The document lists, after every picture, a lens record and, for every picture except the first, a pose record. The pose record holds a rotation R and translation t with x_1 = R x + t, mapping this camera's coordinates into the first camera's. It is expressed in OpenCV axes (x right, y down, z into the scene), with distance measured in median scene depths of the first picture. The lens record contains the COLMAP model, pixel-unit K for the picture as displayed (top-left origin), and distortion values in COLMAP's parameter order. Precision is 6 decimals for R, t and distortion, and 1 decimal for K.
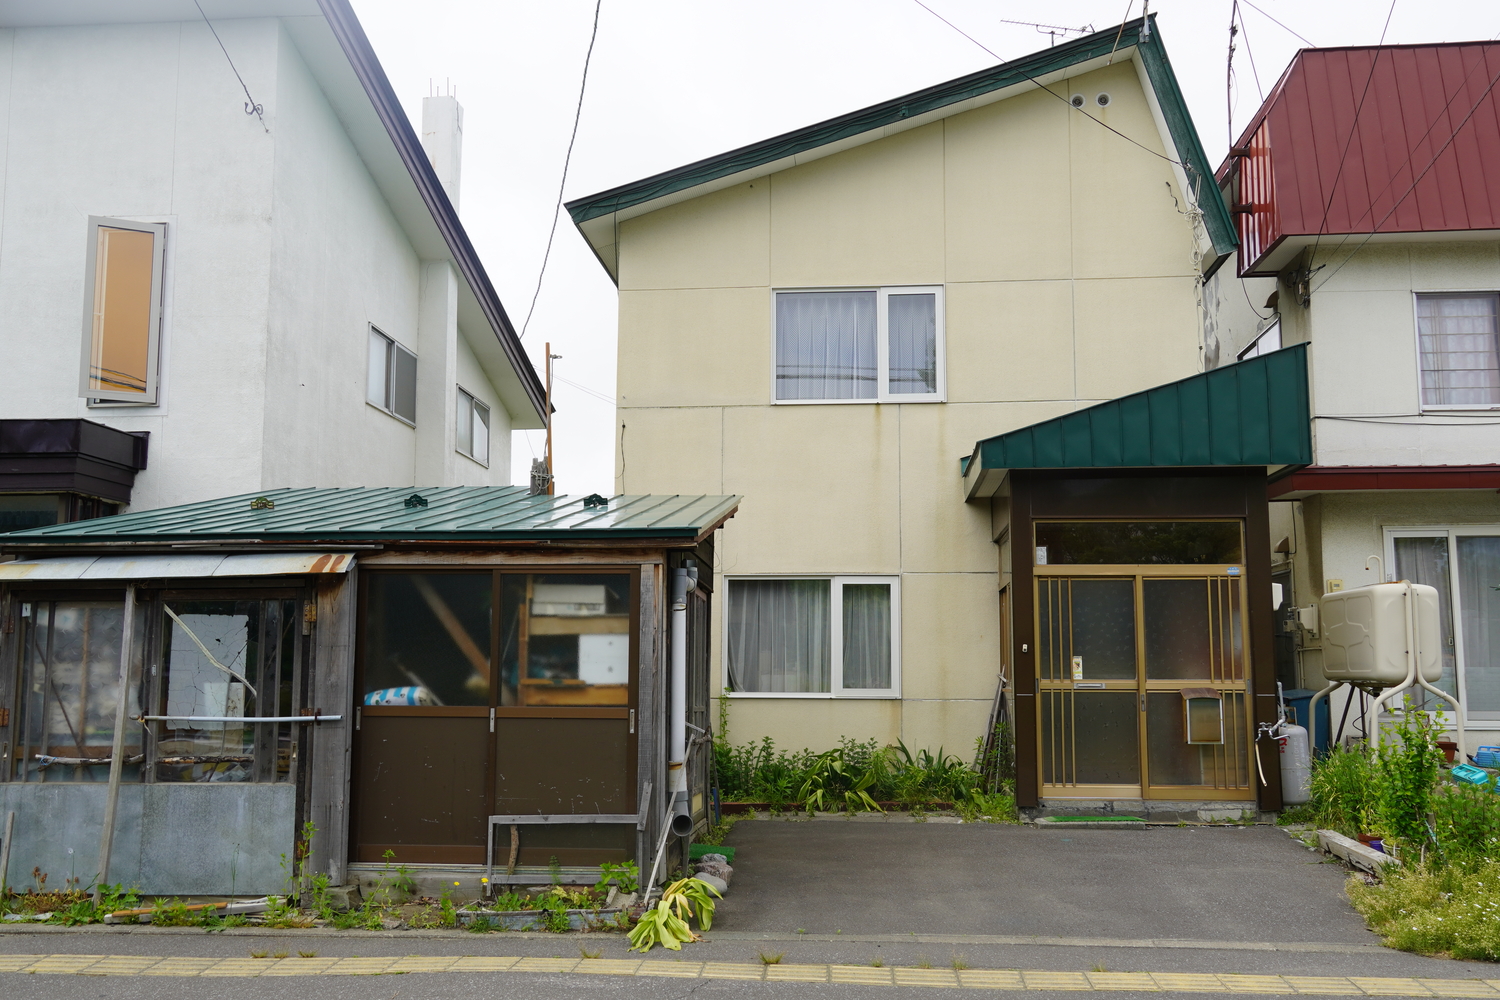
lens RADIAL K [[1443.0, 0, 748.0], [0, 1443.0, 510.9], [0, 0, 1]] dist [0.043246, 0.000000]
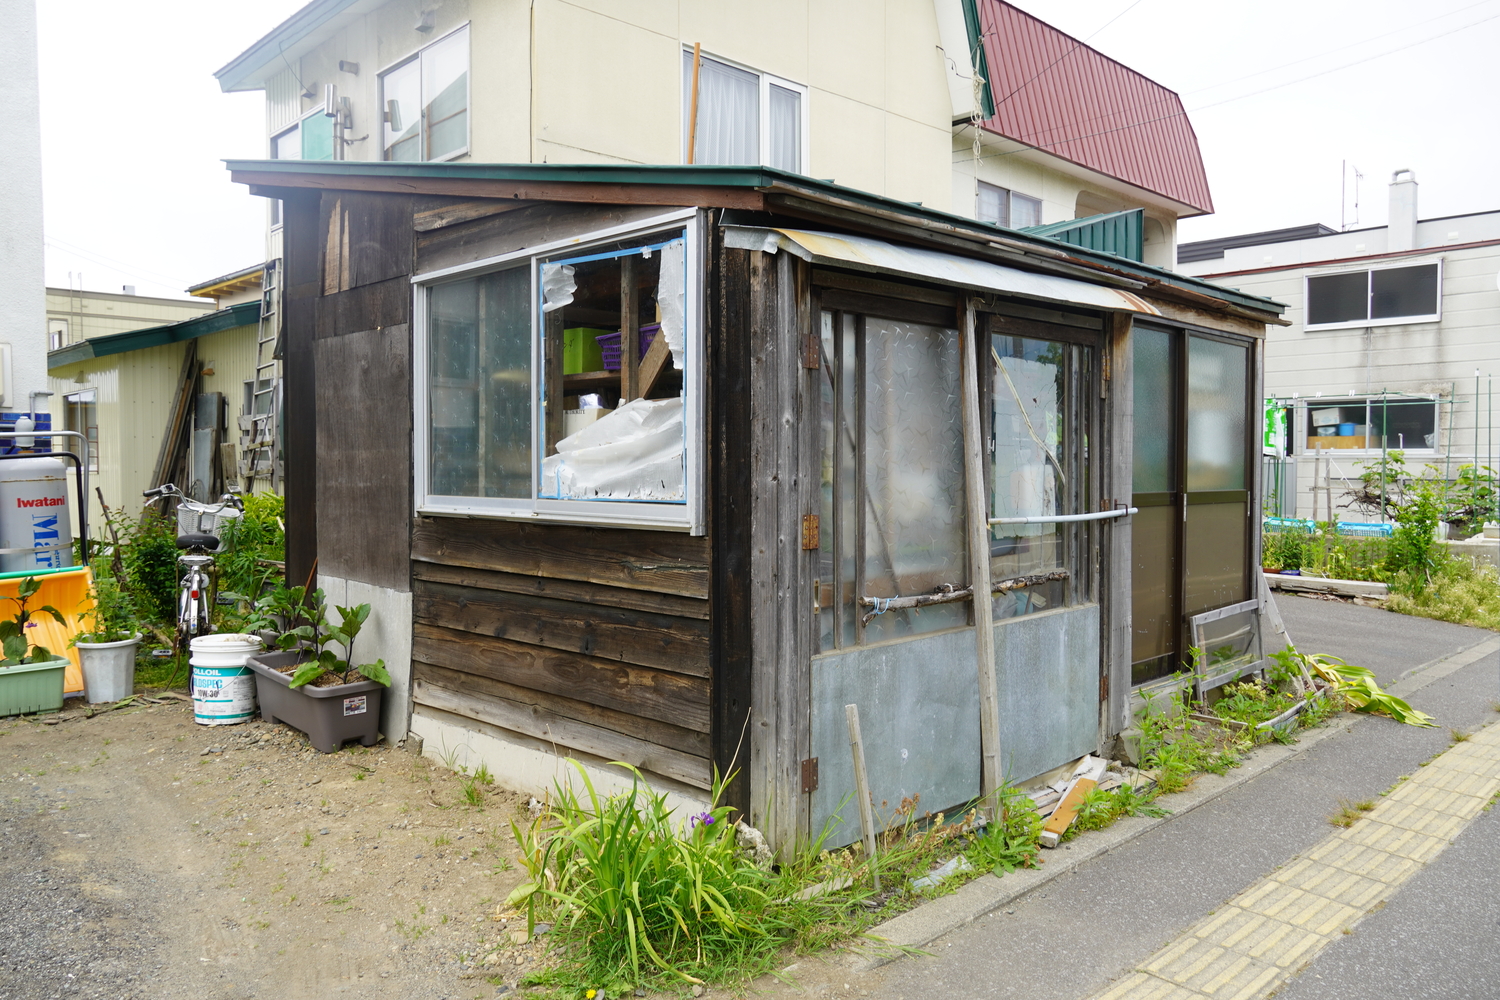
lens RADIAL K [[1115.8, 0, 745.7], [0, 1115.8, 498.0], [0, 0, 1]] dist [-0.037954, 0.052117]
pose [[0.639709, -0.029742, 0.768041, -0.839740], [-0.084517, 0.990470, 0.108750, 0.089583], [-0.763956, -0.134481, 0.631099, 0.781921]]
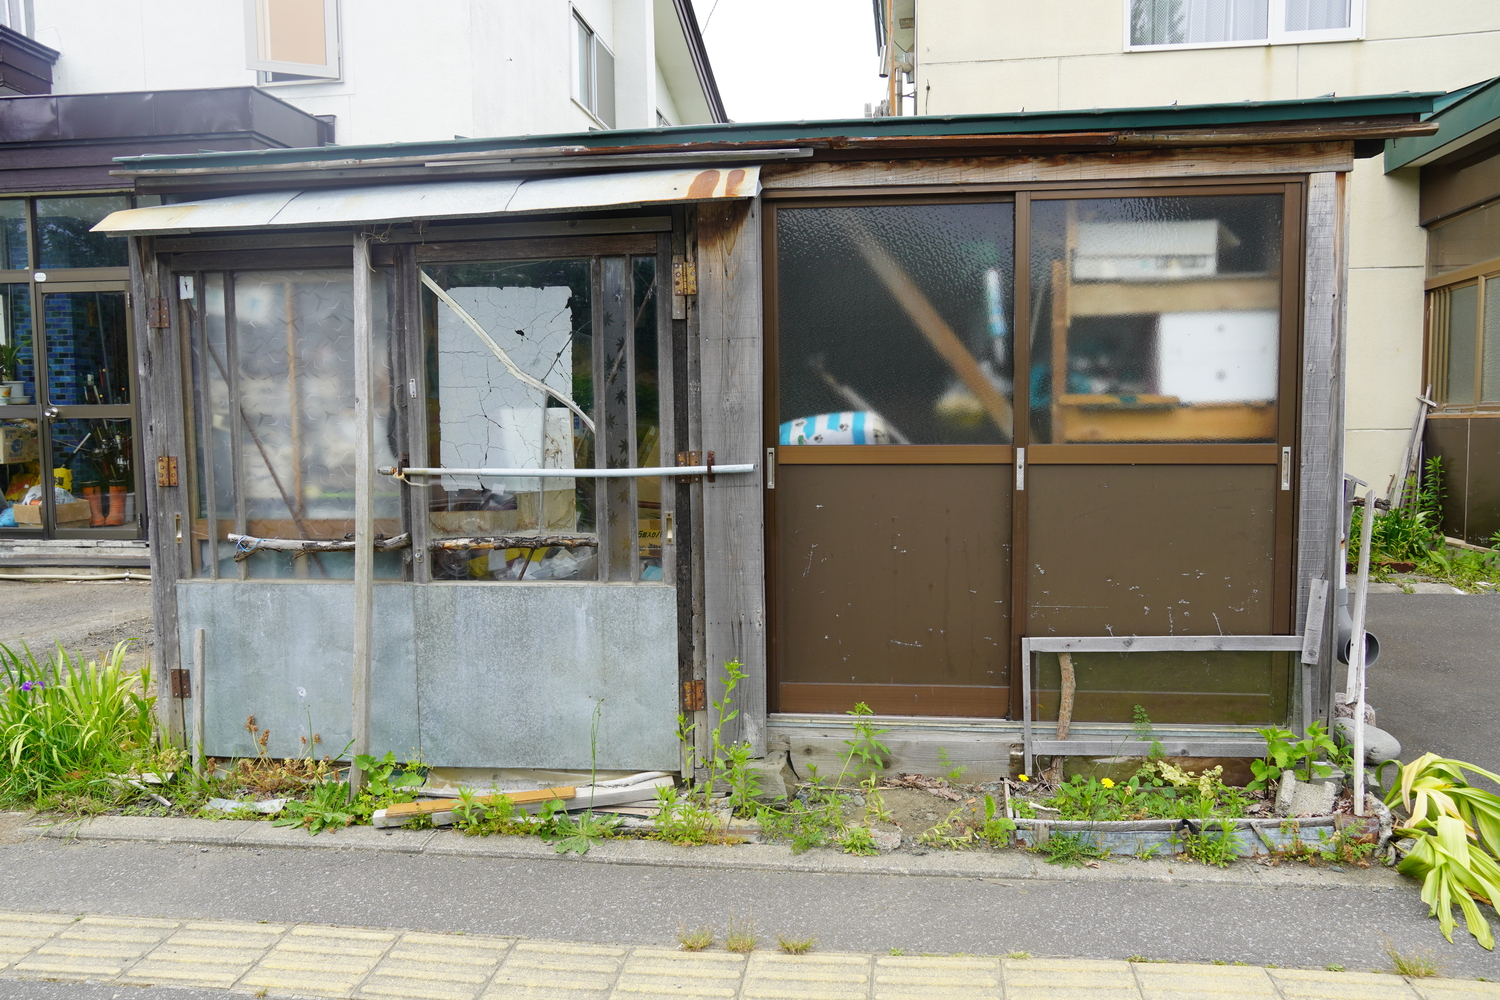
lens RADIAL K [[1115.8, 0, 735.5], [0, 1115.8, 503.2], [0, 0, 1]] dist [-0.037954, 0.052117]
pose [[0.999262, -0.012400, -0.036363, -0.269065], [0.018963, 0.982344, 0.186122, 0.075863], [0.033413, -0.186674, 0.981854, 0.573794]]
